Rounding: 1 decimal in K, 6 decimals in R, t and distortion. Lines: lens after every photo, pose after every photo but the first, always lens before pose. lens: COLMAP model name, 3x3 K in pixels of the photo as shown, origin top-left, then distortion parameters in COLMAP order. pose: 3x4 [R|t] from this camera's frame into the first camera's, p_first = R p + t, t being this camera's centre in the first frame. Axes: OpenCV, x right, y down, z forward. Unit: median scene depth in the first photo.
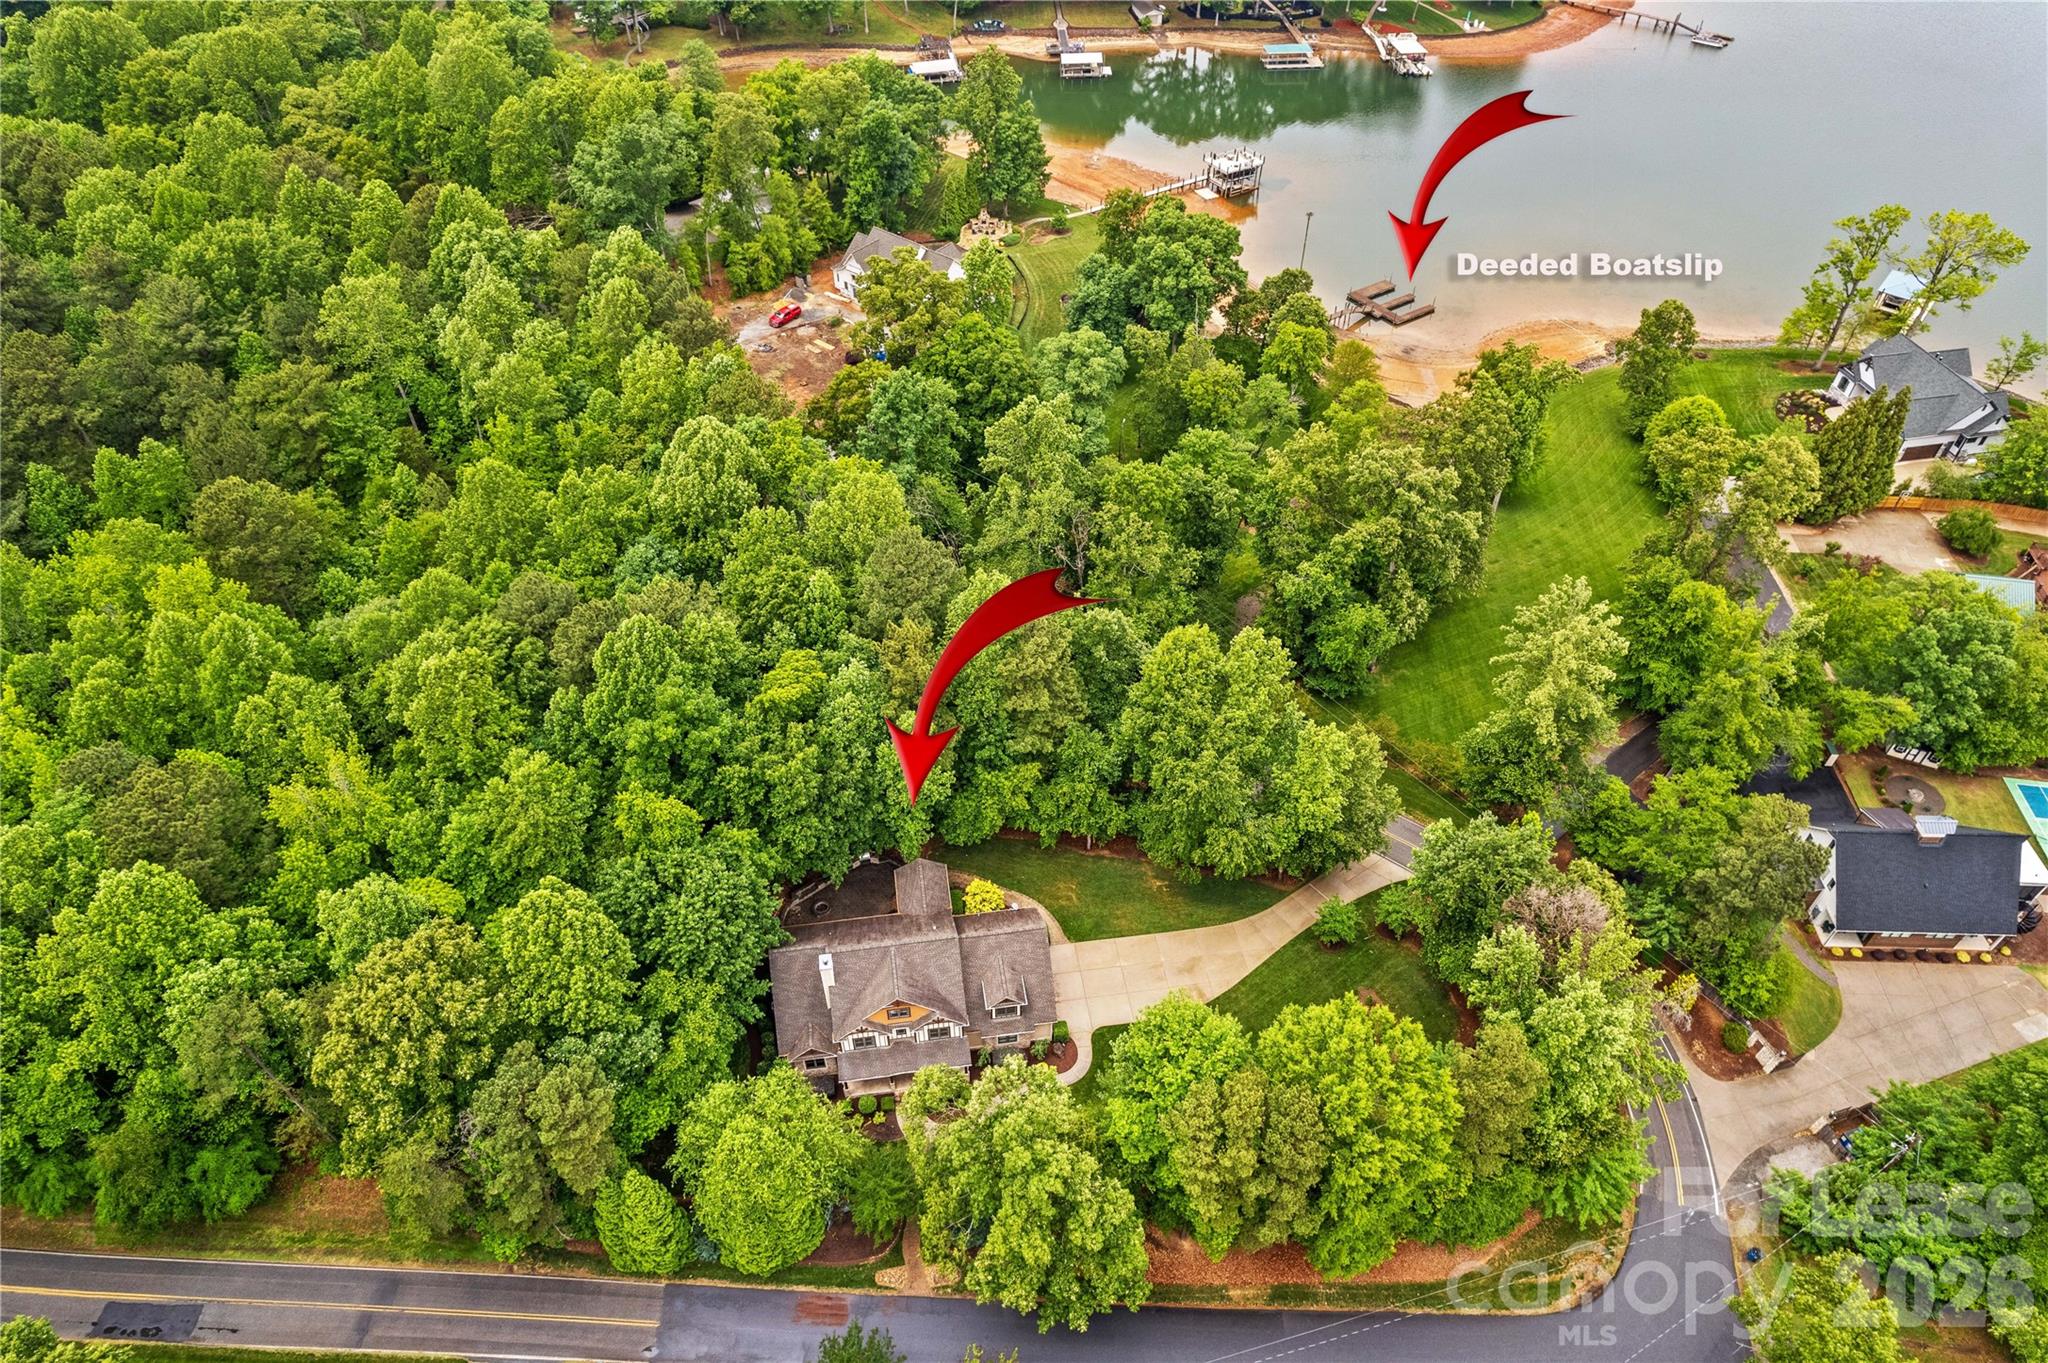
lens RADIAL K [[1329.1, 0, 1024.0], [0, 1329.1, 681.5], [0, 0, 1]] dist [-0.088922, 0.091630]
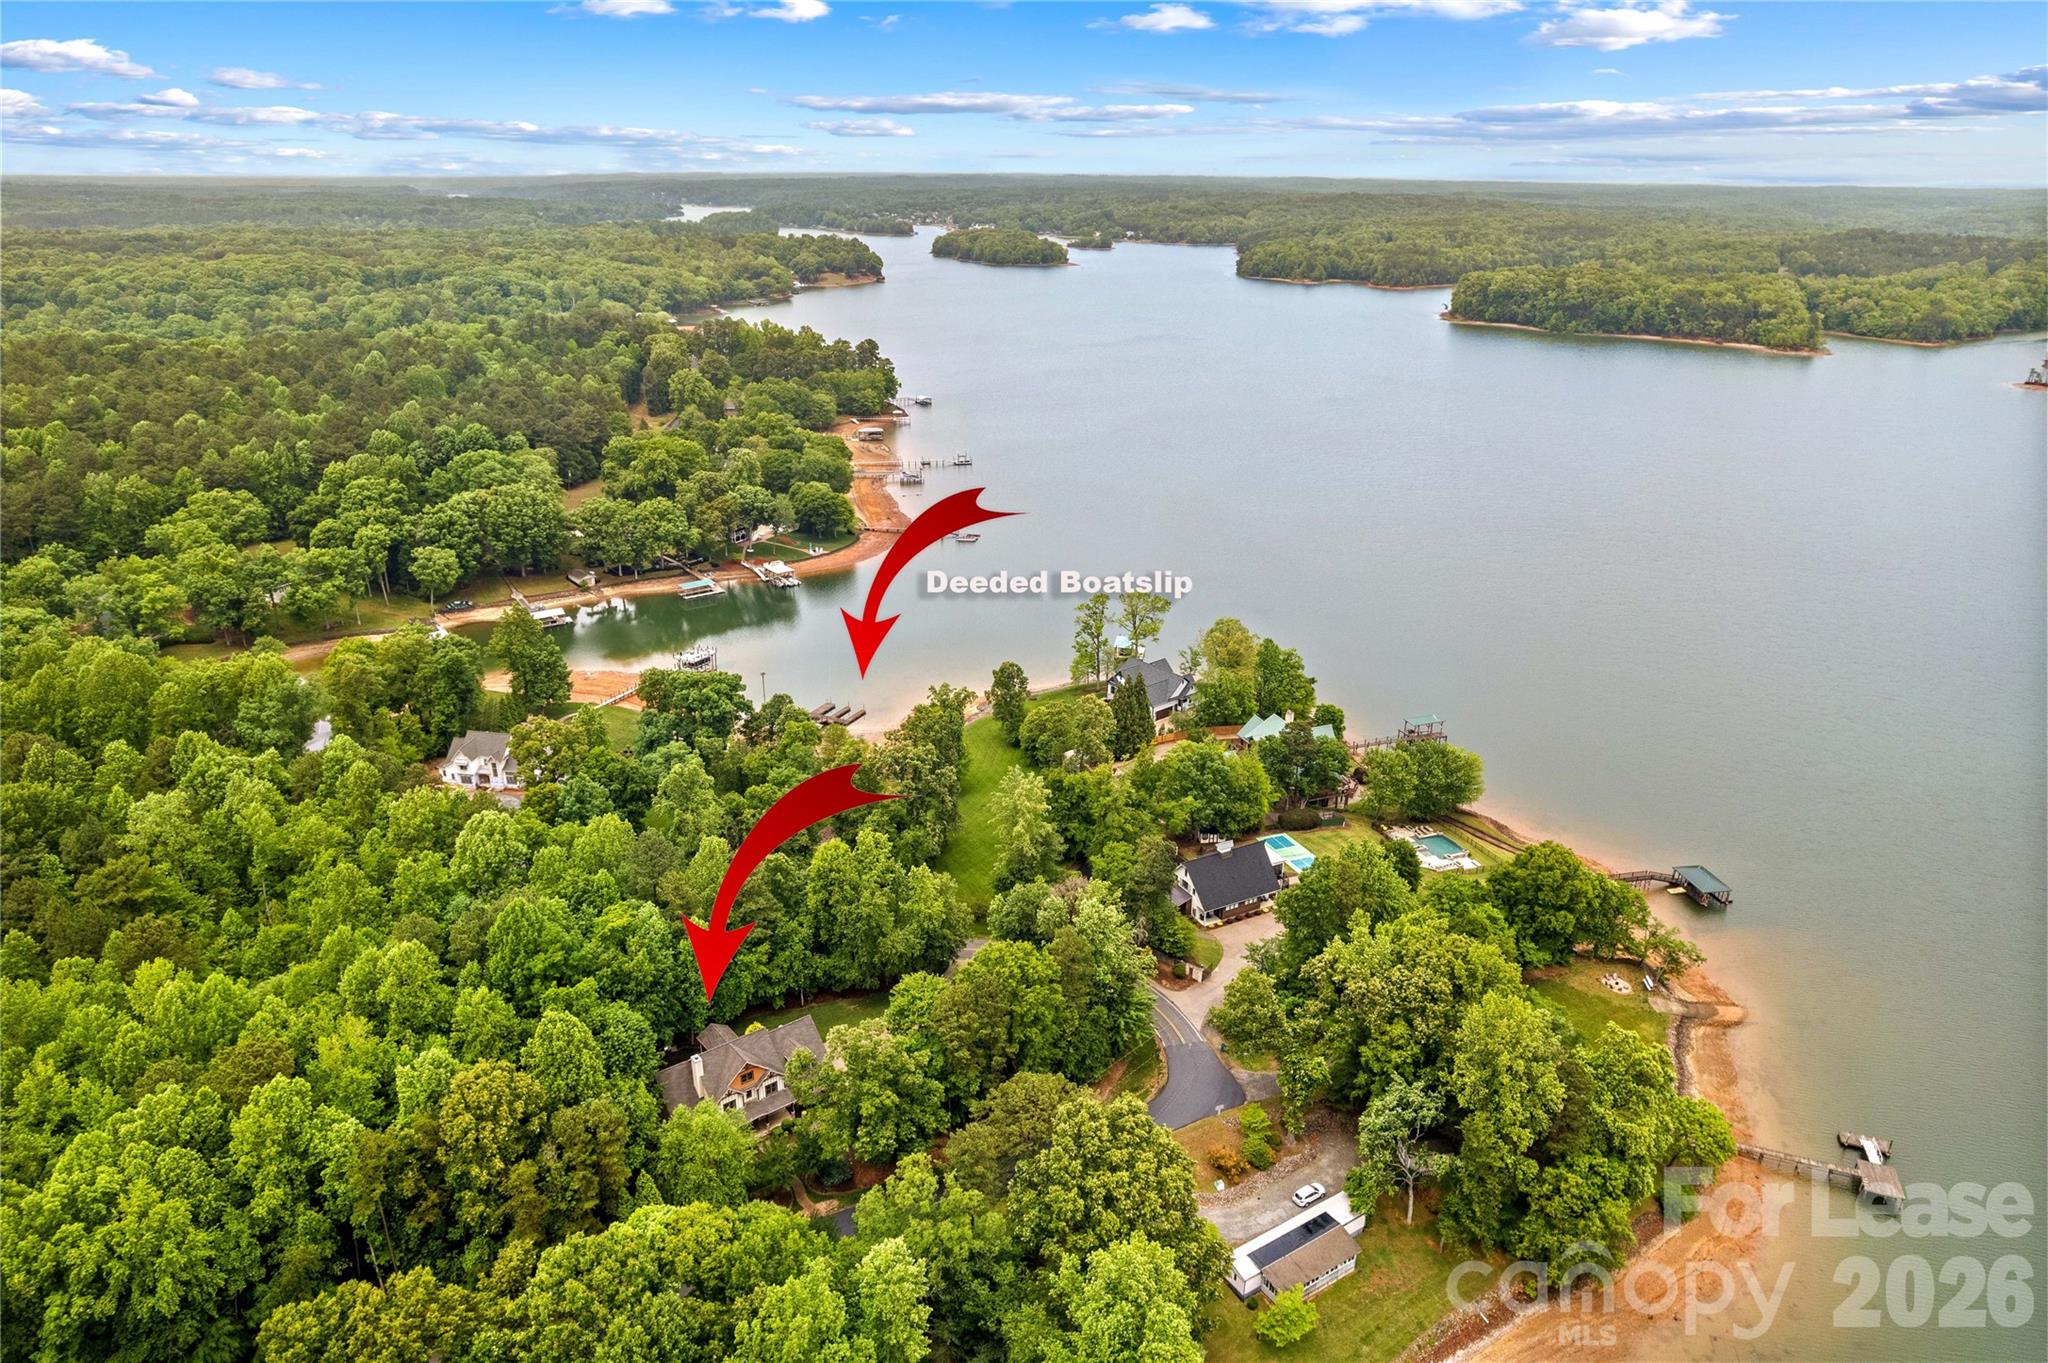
lens RADIAL K [[1323.7, 0, 1024.0], [0, 1323.7, 681.5], [0, 0, 1]] dist [-0.038157, -0.000786]
pose [[0.867426, -0.181102, 0.463437, -0.280532], [0.346993, 0.887720, -0.302570, 0.257882], [-0.356606, 0.423267, 0.832873, -0.418551]]
